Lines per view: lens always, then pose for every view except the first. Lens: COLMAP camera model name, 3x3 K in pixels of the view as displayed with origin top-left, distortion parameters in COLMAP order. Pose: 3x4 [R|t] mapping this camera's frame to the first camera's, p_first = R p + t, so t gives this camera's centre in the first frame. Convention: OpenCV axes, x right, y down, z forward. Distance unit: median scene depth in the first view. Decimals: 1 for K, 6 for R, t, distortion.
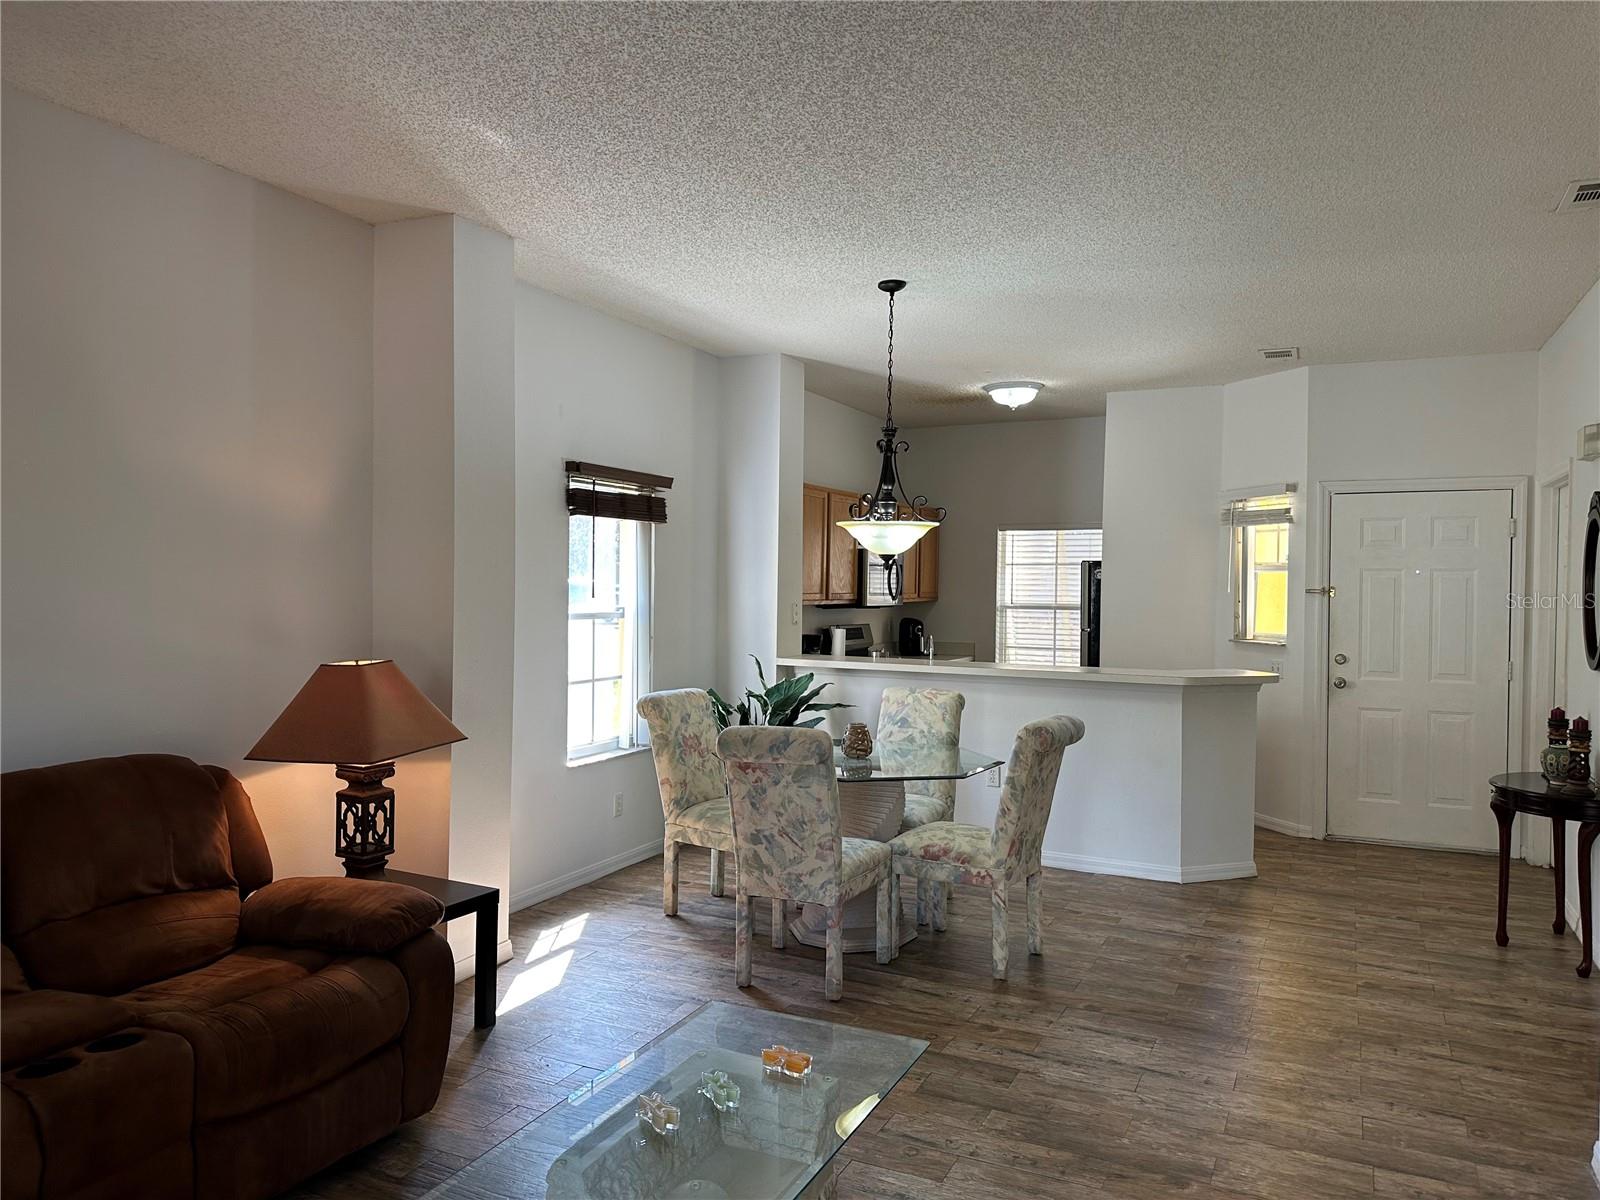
lens RADIAL K [[1101.3, 0, 796.6], [0, 1101.3, 598.0], [0, 0, 1]] dist [0.034738, -0.078096]
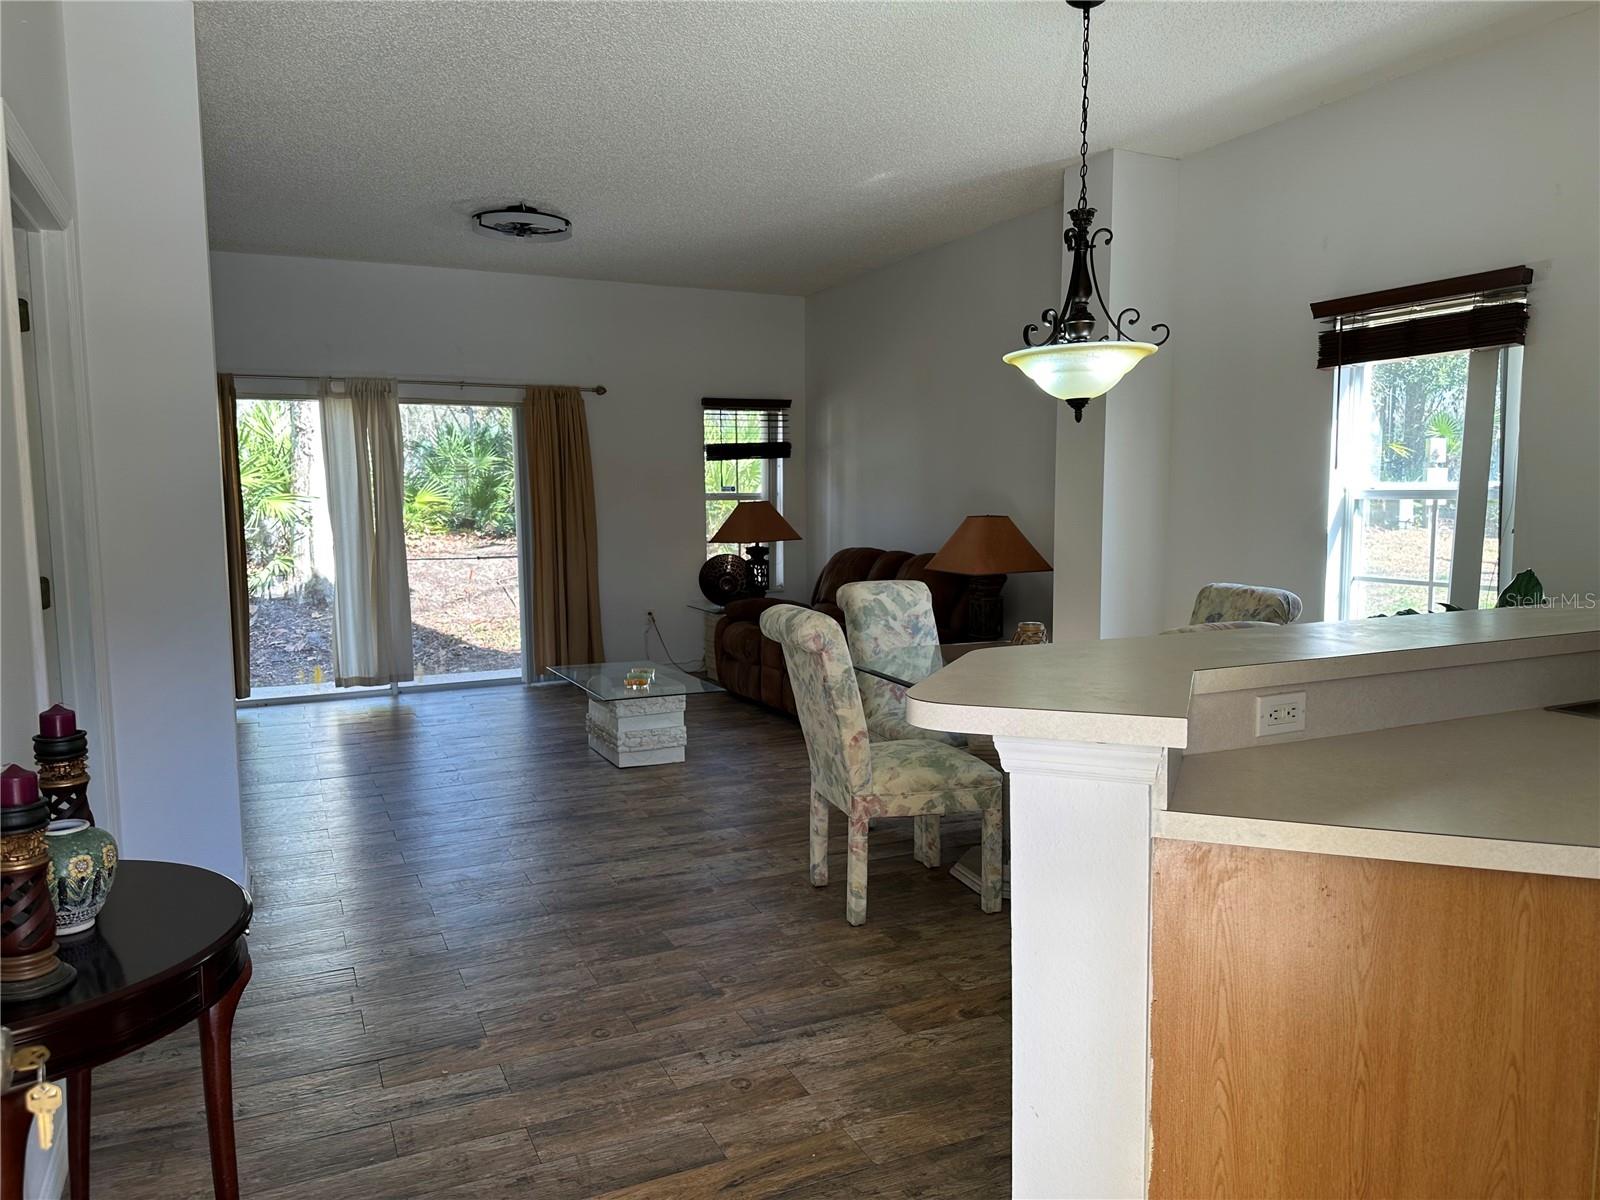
lens RADIAL K [[1101.6, 0, 793.8], [0, 1101.6, 603.0], [0, 0, 1]] dist [0.064337, -0.132715]
pose [[-0.613820, 0.079871, -0.785395, 0.860362], [-0.007820, 0.994205, 0.107218, 0.016654], [0.789408, 0.071954, -0.609638, 1.468048]]
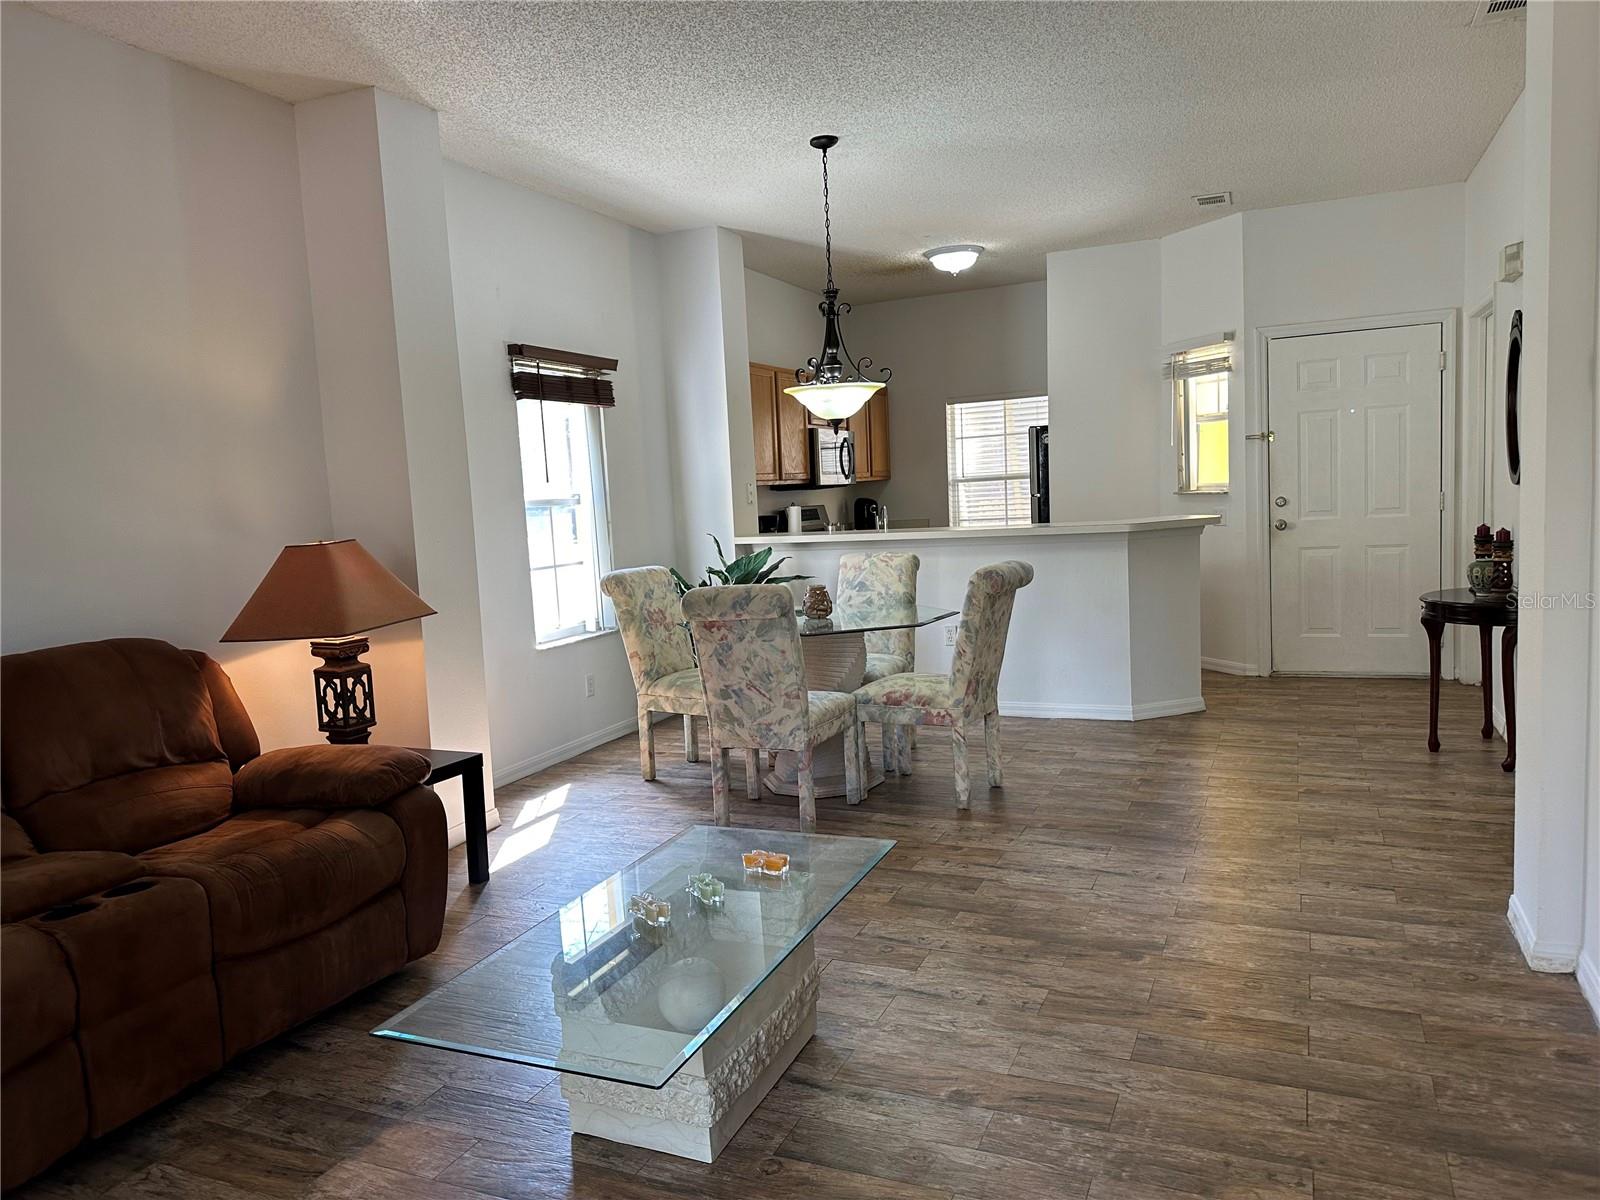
lens RADIAL K [[1101.6, 0, 793.8], [0, 1101.6, 603.0], [0, 0, 1]] dist [0.064337, -0.132715]
pose [[0.997319, -0.066104, 0.031396, 0.000754], [0.063031, 0.993905, 0.090447, 0.039824], [-0.037184, -0.088225, 0.995406, -0.031795]]
